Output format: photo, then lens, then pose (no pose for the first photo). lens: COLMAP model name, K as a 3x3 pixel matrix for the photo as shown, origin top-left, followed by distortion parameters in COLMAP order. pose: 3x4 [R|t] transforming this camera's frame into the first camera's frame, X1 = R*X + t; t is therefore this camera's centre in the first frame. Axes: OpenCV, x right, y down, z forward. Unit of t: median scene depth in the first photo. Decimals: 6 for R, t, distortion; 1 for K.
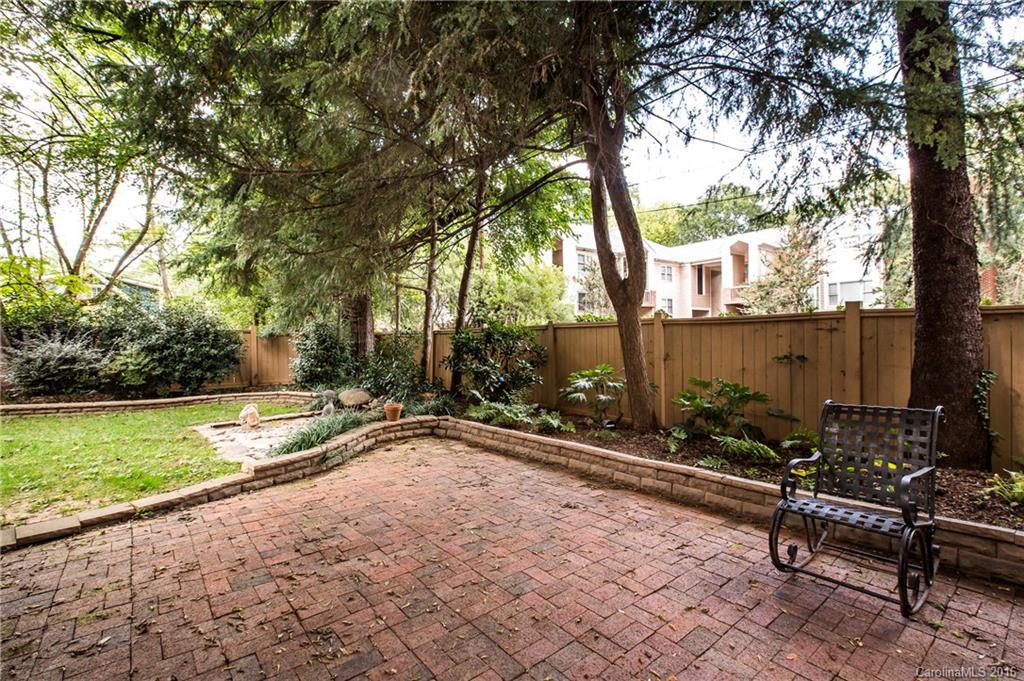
lens RADIAL K [[461.5, 0, 512.7], [0, 461.5, 343.3], [0, 0, 1]] dist [0.002241, 0.001103]
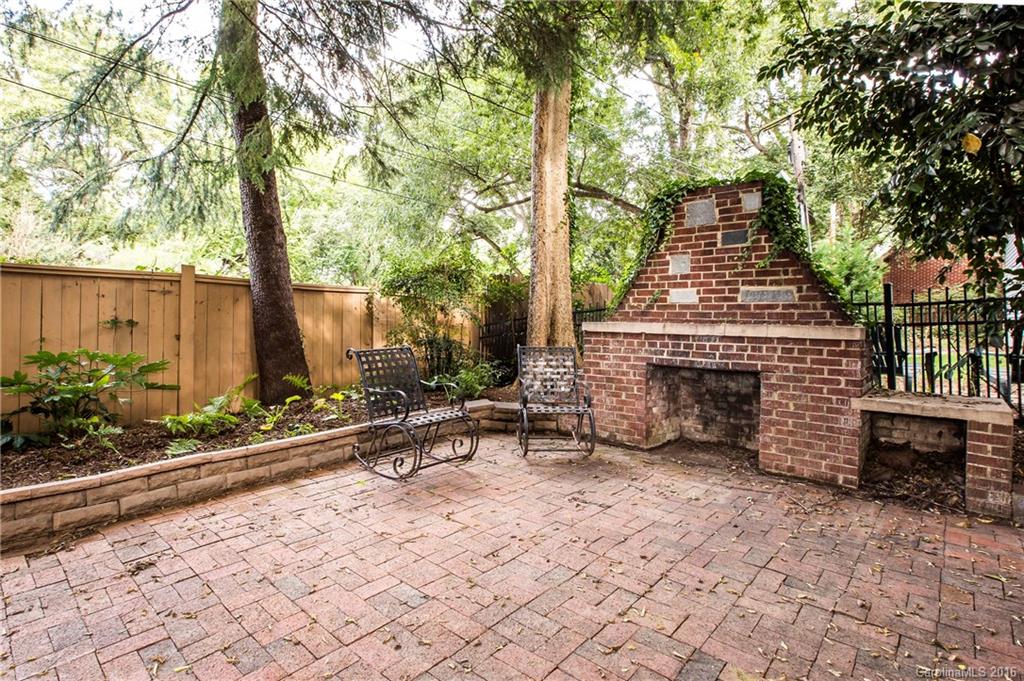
lens RADIAL K [[461.5, 0, 512.9], [0, 461.5, 339.0], [0, 0, 1]] dist [0.002241, 0.001103]
pose [[-0.112174, -0.040522, 0.992862, -0.508713], [-0.005315, 0.999178, 0.040179, 0.037214], [-0.993674, -0.000770, -0.112297, 0.605645]]
